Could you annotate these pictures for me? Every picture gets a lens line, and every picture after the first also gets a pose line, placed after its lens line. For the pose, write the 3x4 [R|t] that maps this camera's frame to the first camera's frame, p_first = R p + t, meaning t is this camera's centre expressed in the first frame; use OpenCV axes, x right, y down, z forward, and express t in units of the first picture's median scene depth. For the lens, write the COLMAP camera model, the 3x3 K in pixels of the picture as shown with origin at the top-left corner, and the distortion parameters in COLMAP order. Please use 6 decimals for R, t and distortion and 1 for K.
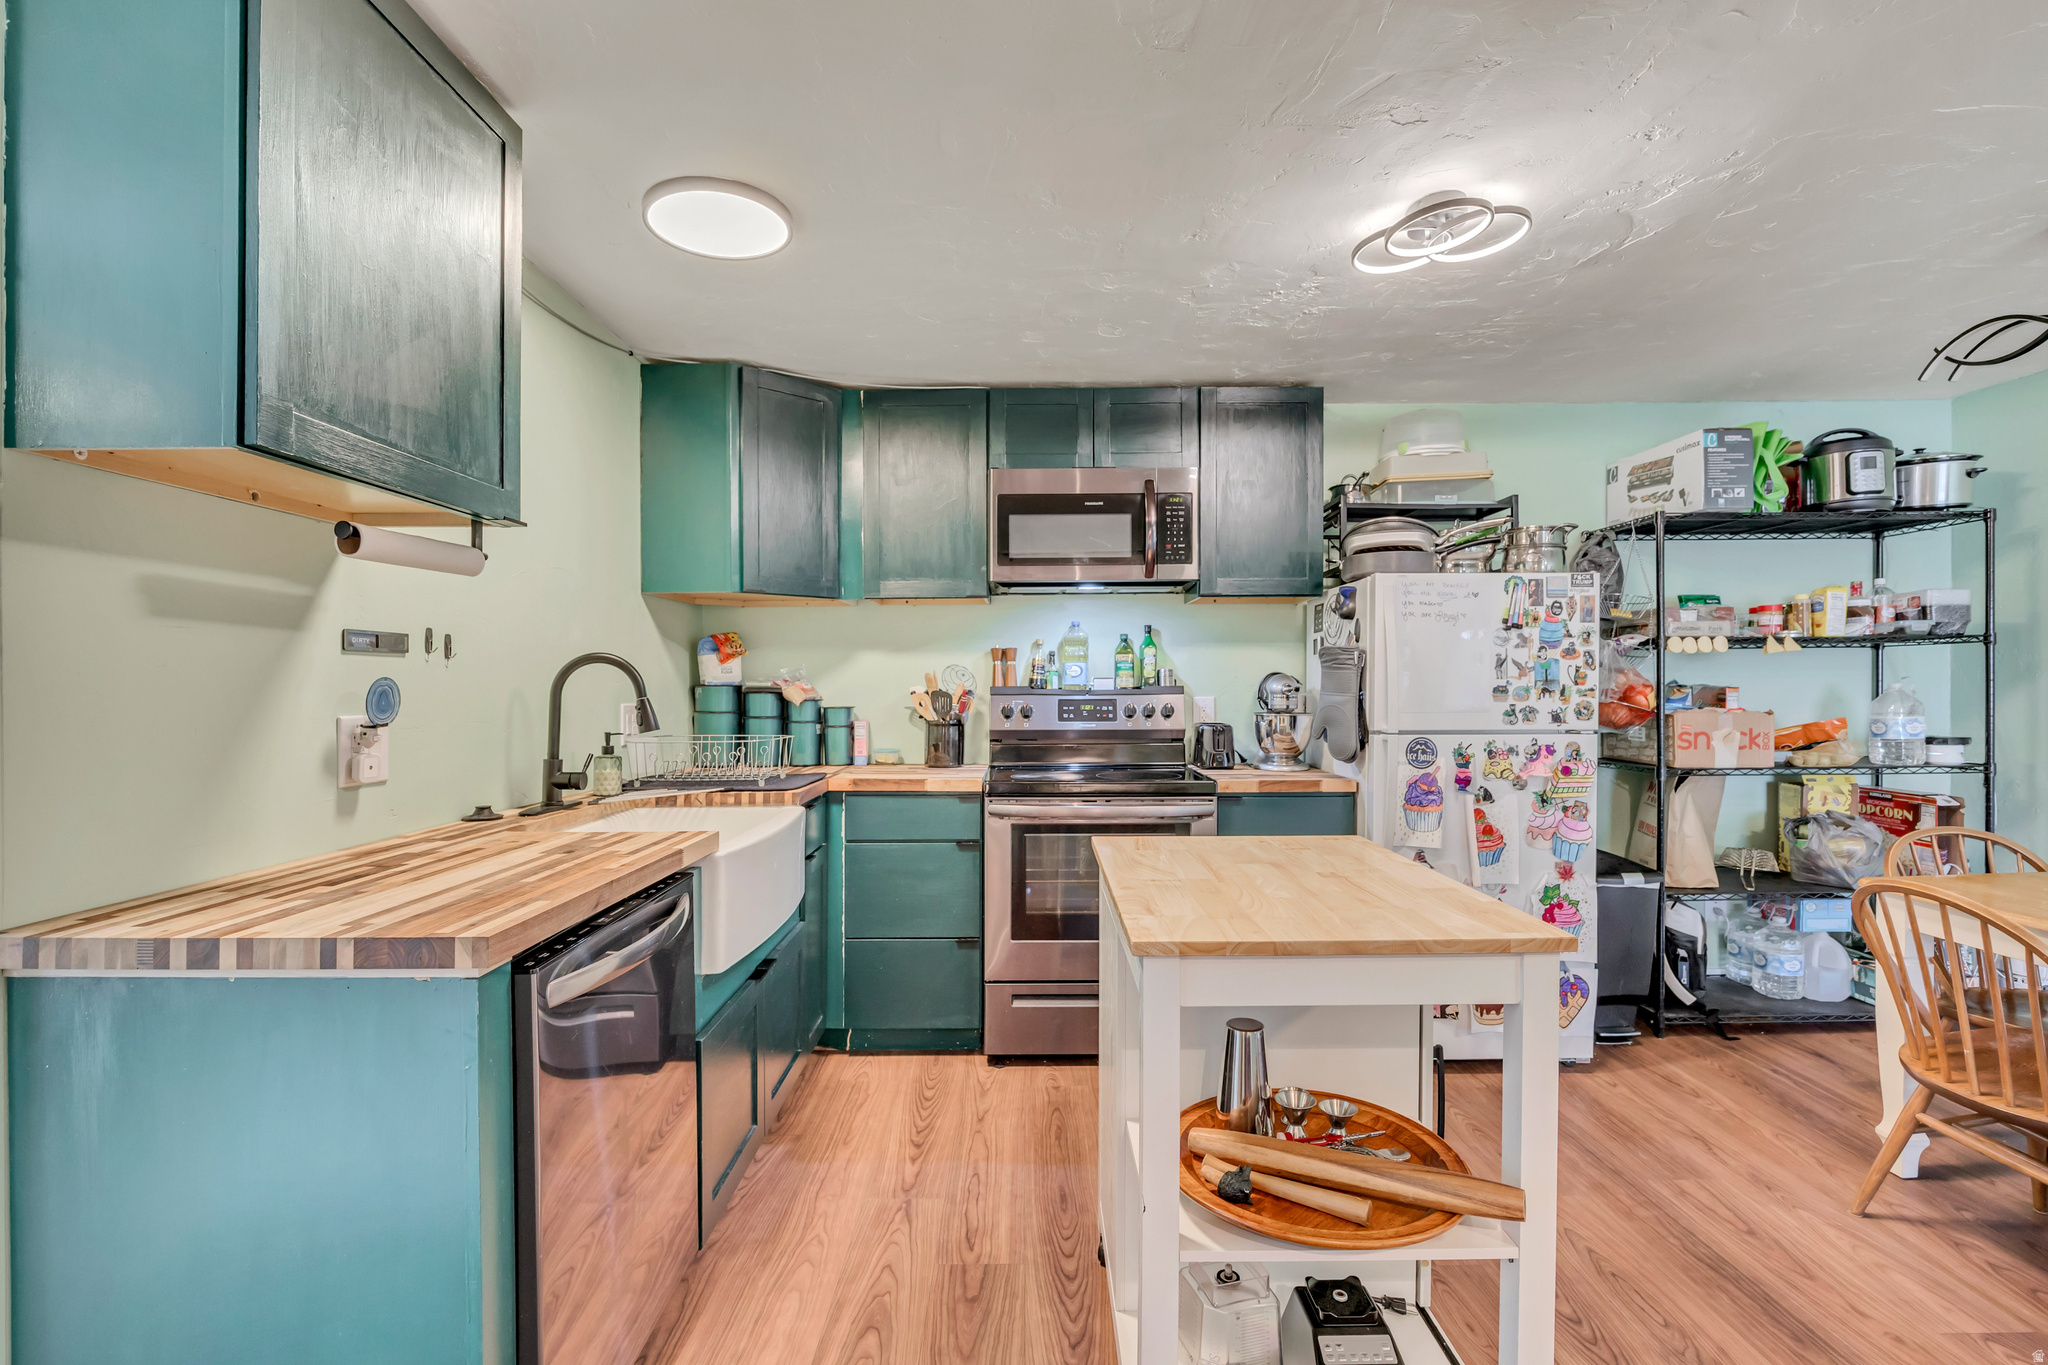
lens RADIAL K [[906.3, 0, 1016.4], [0, 906.3, 690.4], [0, 0, 1]] dist [-0.010463, 0.000756]
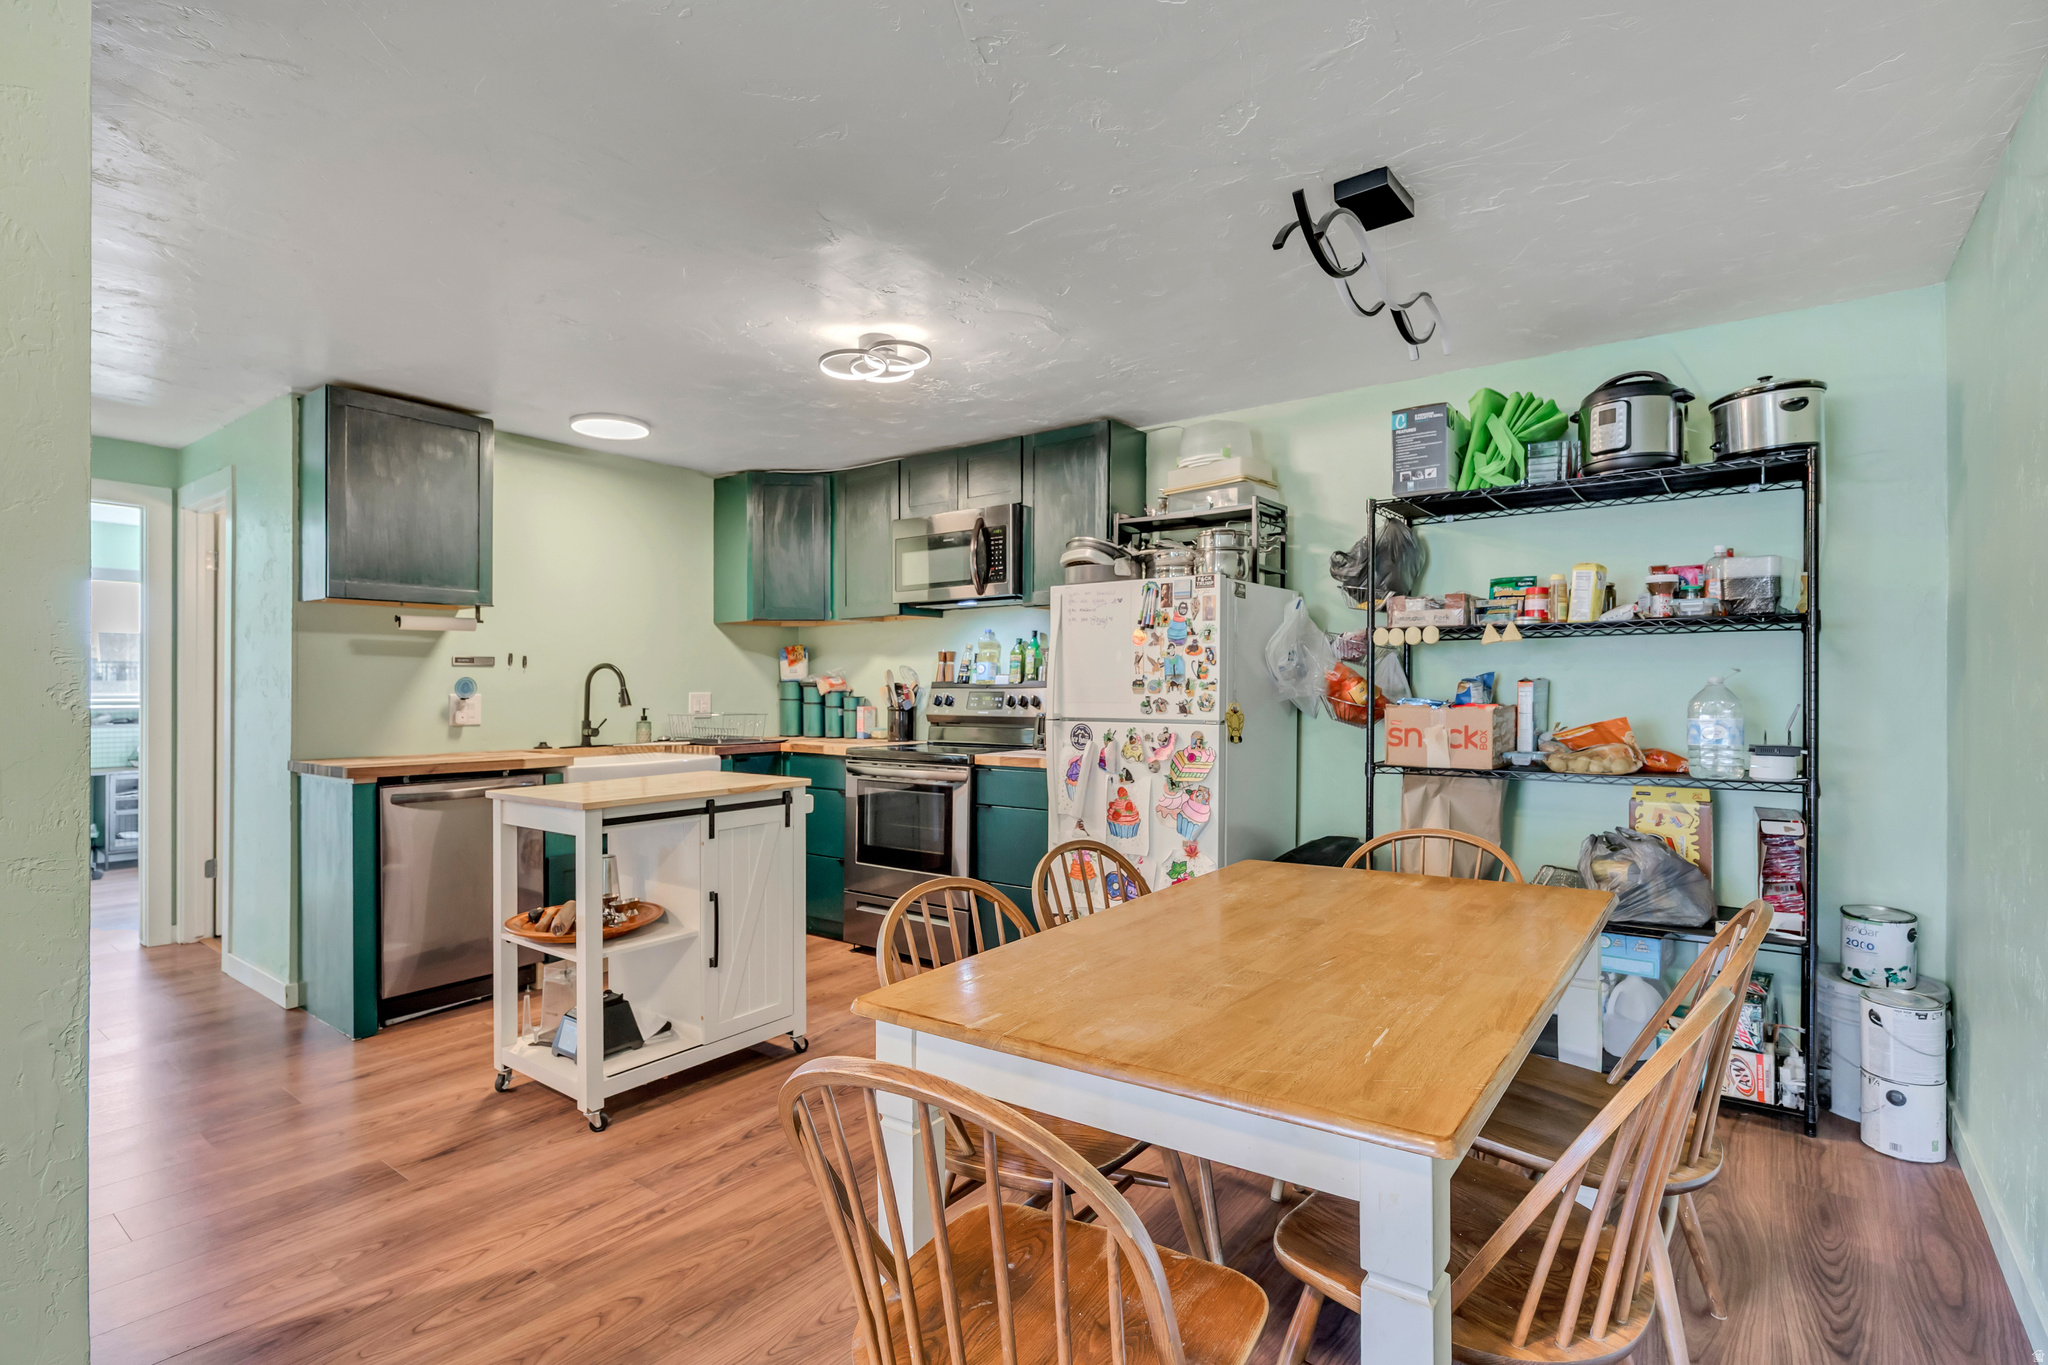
lens RADIAL K [[1004.9, 0, 1024.0], [0, 1004.9, 682.5], [0, 0, 1]] dist [-0.020223, 0.000833]
pose [[0.800059, -0.000724, -0.599920, 1.123123], [-0.003201, 0.999980, -0.005476, 0.005497], [0.599912, 0.006302, 0.800041, -0.088410]]
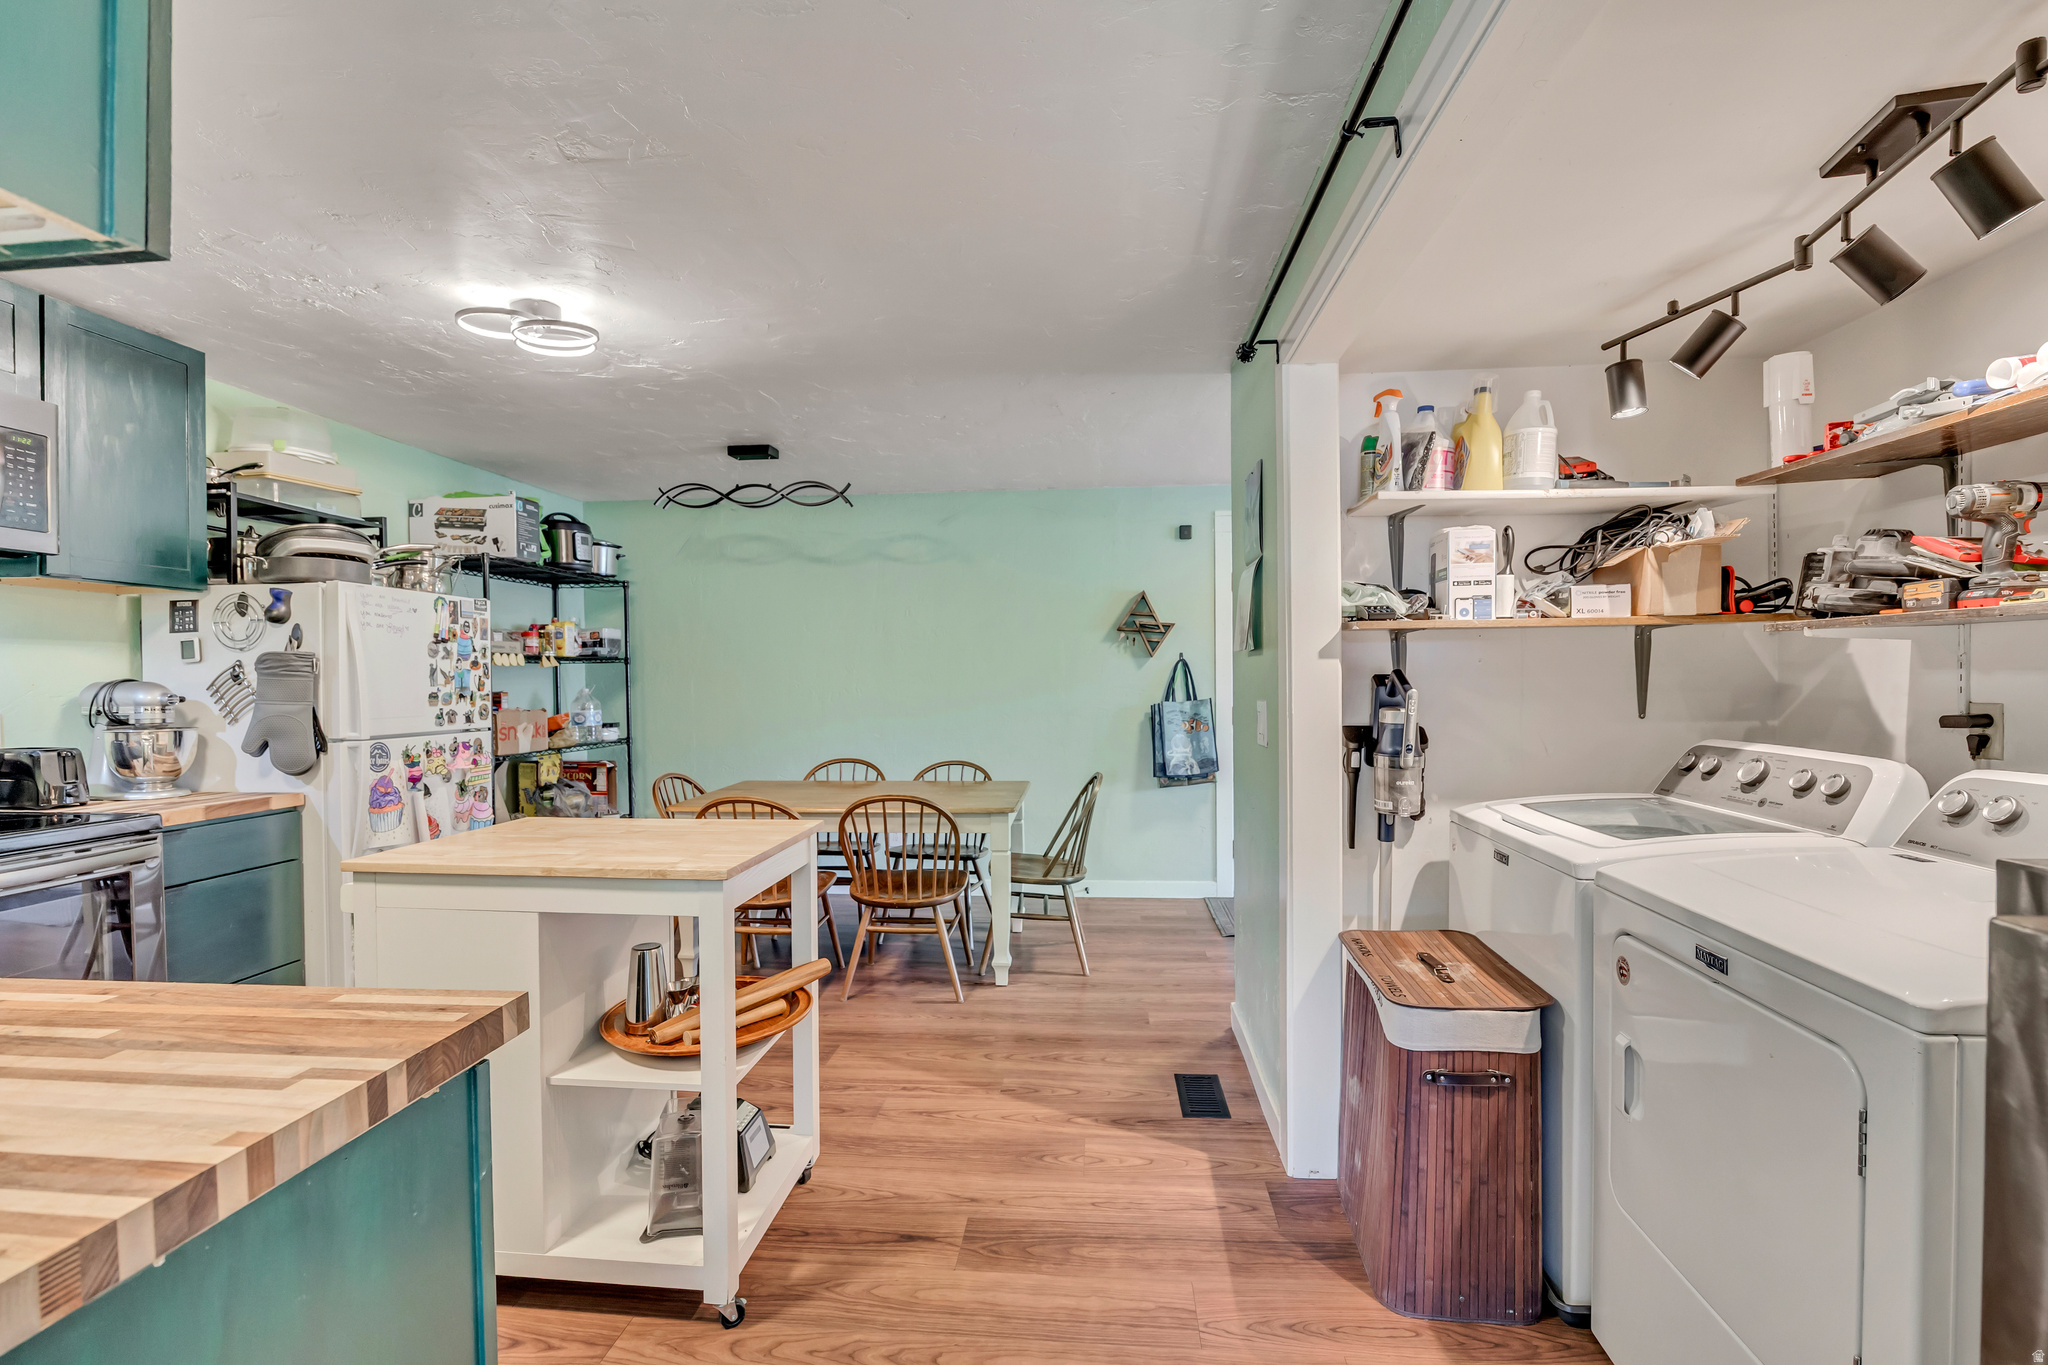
lens RADIAL K [[906.3, 0, 1016.4], [0, 906.3, 690.4], [0, 0, 1]] dist [-0.010463, 0.000756]
pose [[0.090455, -0.007077, 0.995875, -0.503204], [0.016258, 0.999852, 0.005628, -0.002028], [-0.995768, 0.015682, 0.090557, 0.160656]]
